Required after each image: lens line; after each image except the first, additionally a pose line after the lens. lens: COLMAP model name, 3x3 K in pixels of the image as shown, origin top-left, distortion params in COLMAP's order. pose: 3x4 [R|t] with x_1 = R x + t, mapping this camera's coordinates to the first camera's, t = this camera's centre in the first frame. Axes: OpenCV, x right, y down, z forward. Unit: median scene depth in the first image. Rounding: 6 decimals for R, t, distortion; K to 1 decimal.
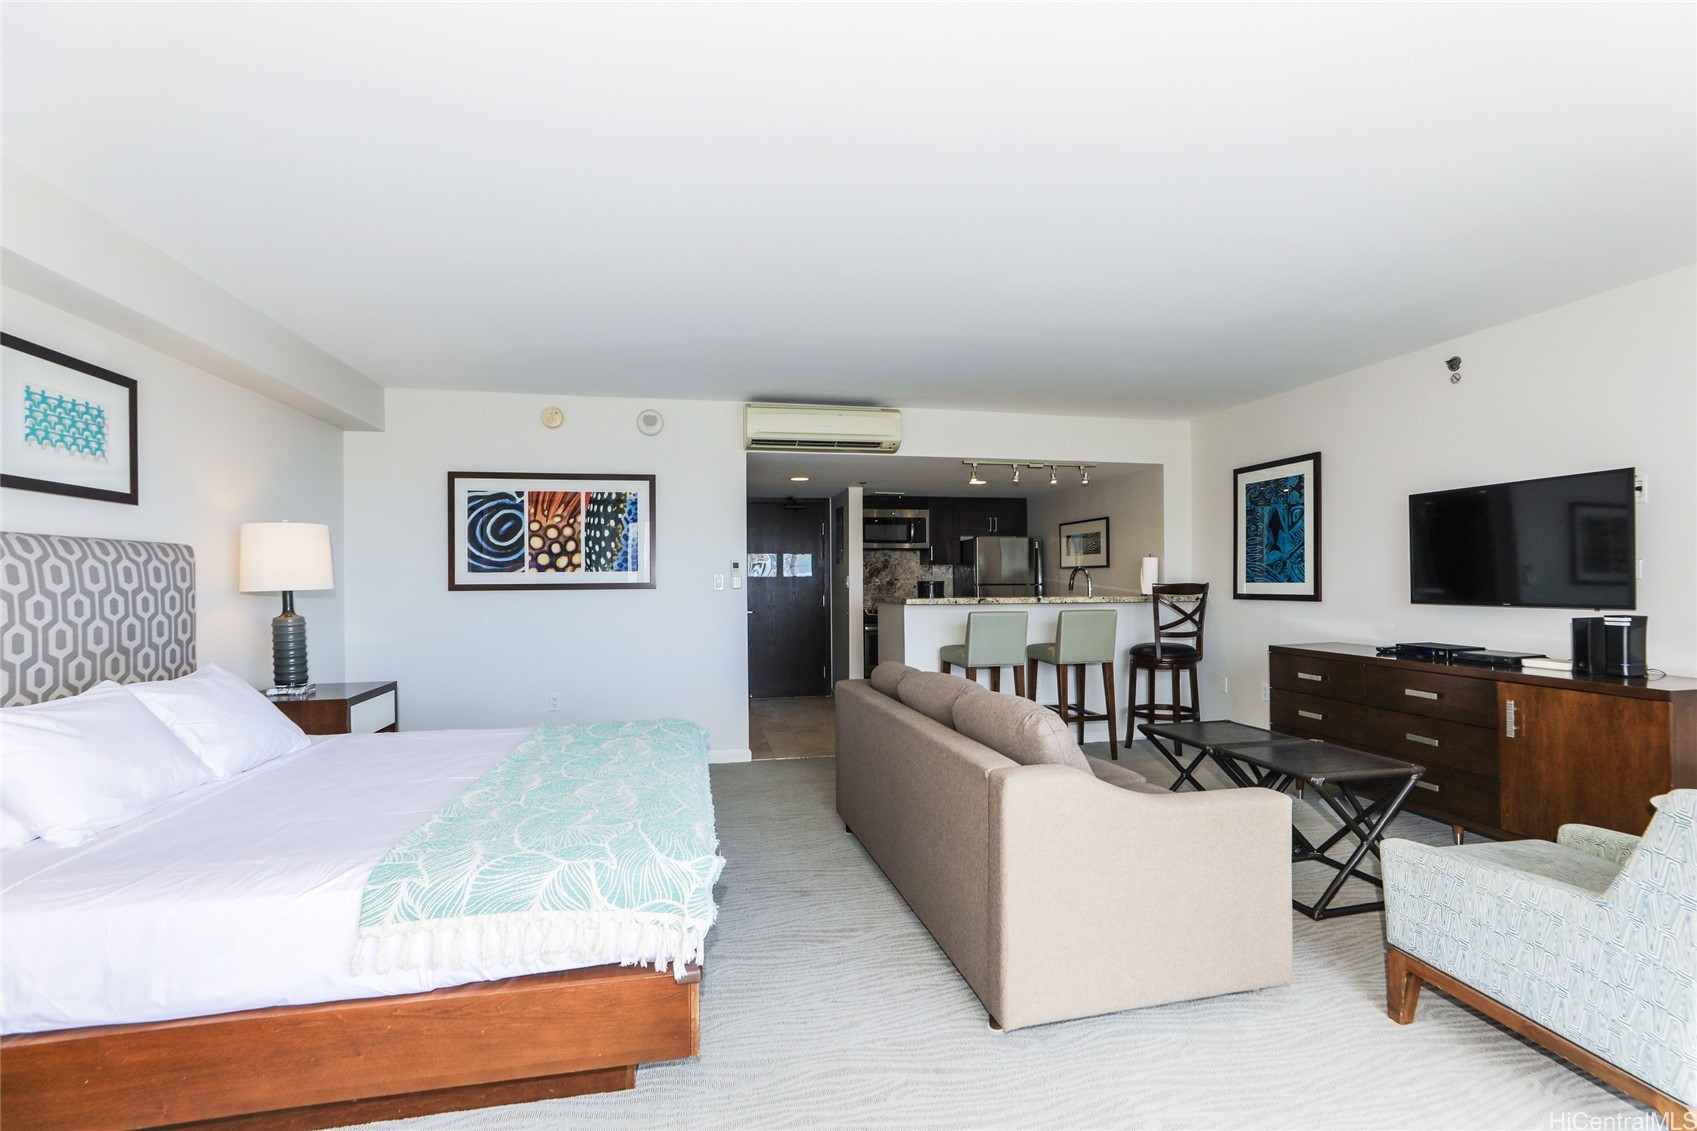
lens RADIAL K [[773.4, 0, 848.6], [0, 773.4, 582.0], [0, 0, 1]] dist [-0.029616, 0.015611]
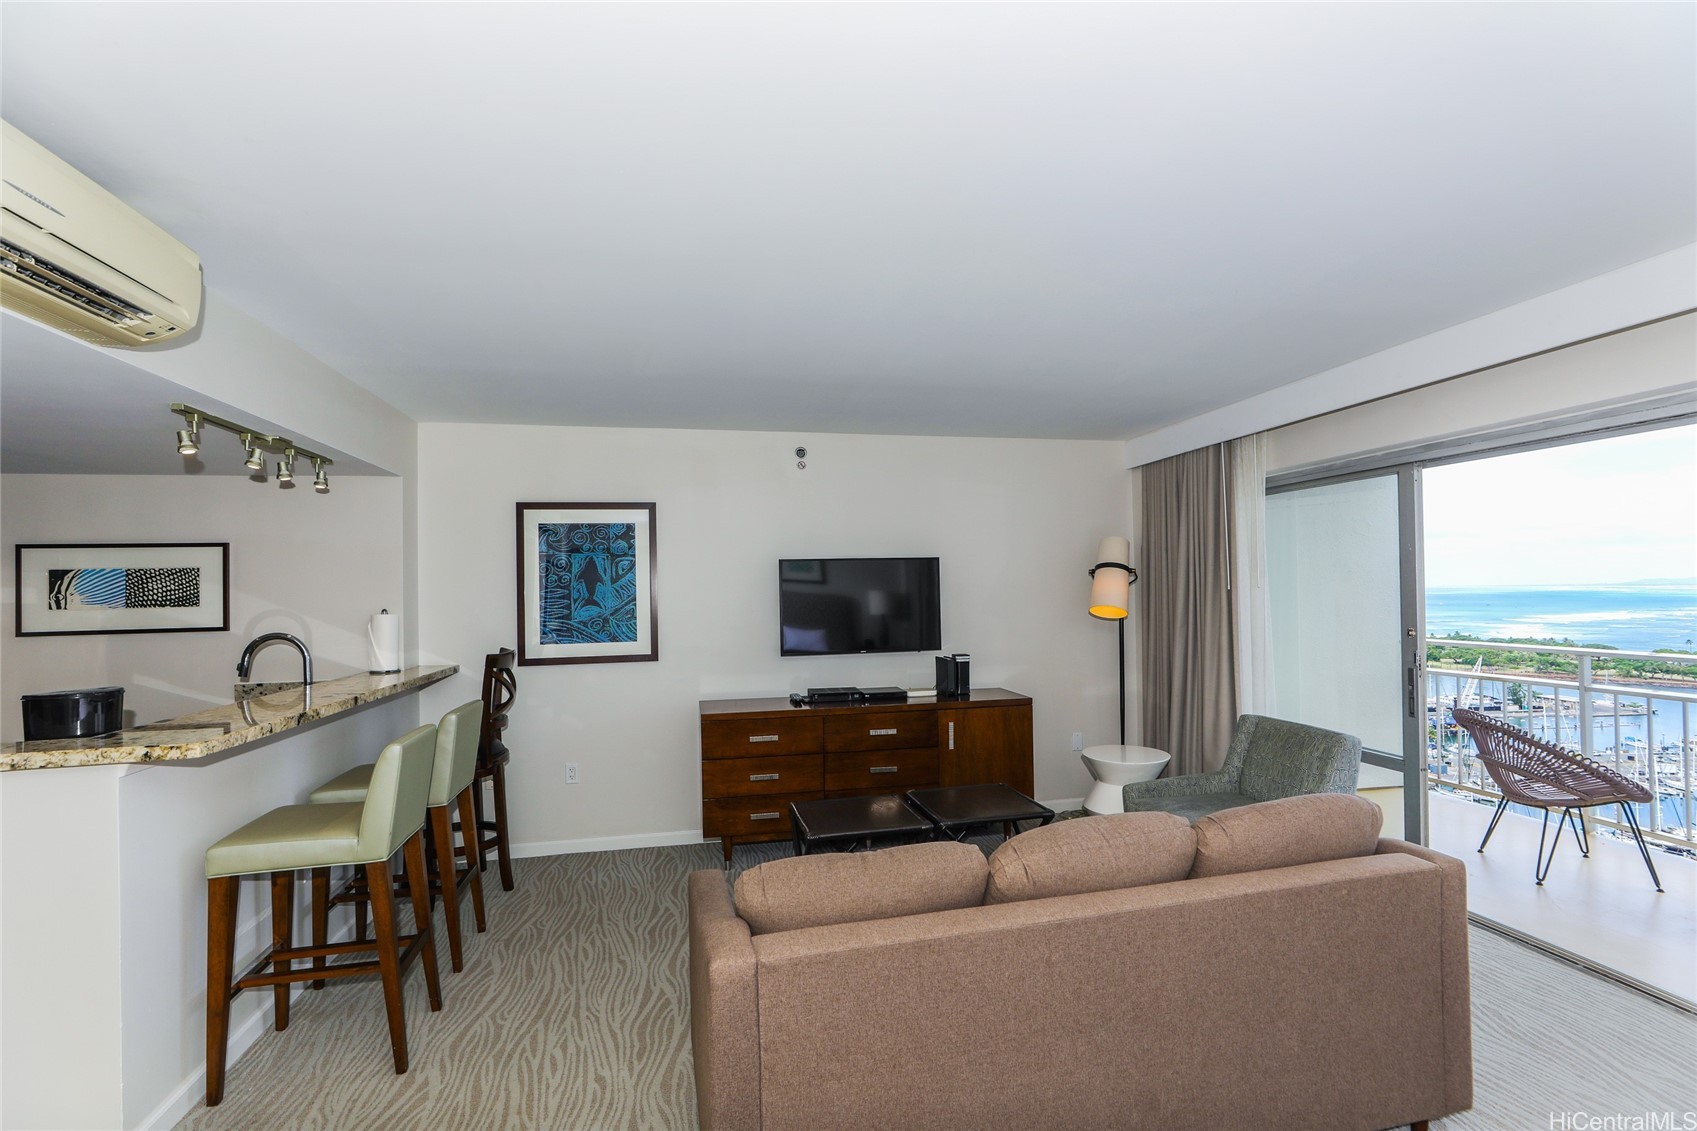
lens RADIAL K [[773.4, 0, 848.6], [0, 773.4, 582.0], [0, 0, 1]] dist [-0.029616, 0.015611]
pose [[-0.013037, 0.014126, 0.999815, -0.319540], [0.022800, 0.999644, -0.013826, -0.049918], [-0.999655, 0.022616, -0.013354, 0.728729]]
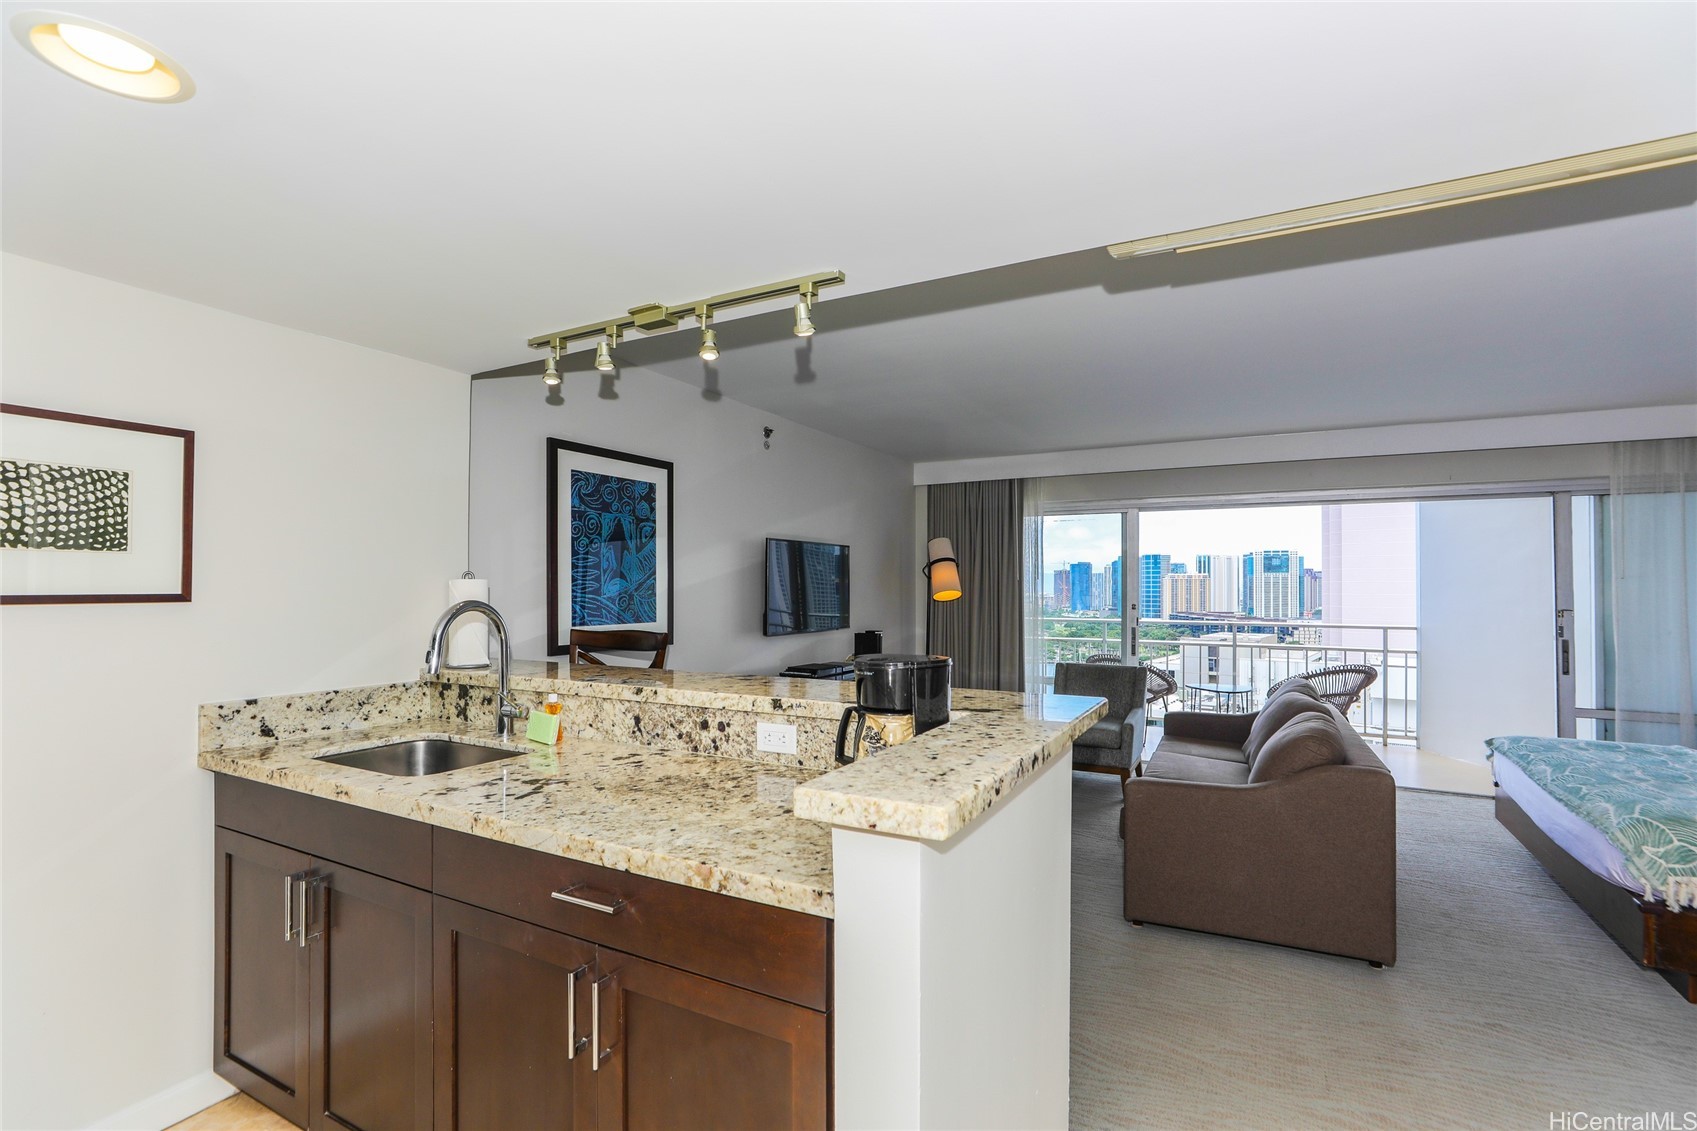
lens RADIAL K [[773.4, 0, 848.6], [0, 773.4, 582.0], [0, 0, 1]] dist [-0.029616, 0.015611]
pose [[-0.767244, 0.004690, 0.641338, -0.062174], [0.000650, 0.999978, -0.006534, -0.033285], [-0.641355, -0.004596, -0.767230, 1.423142]]
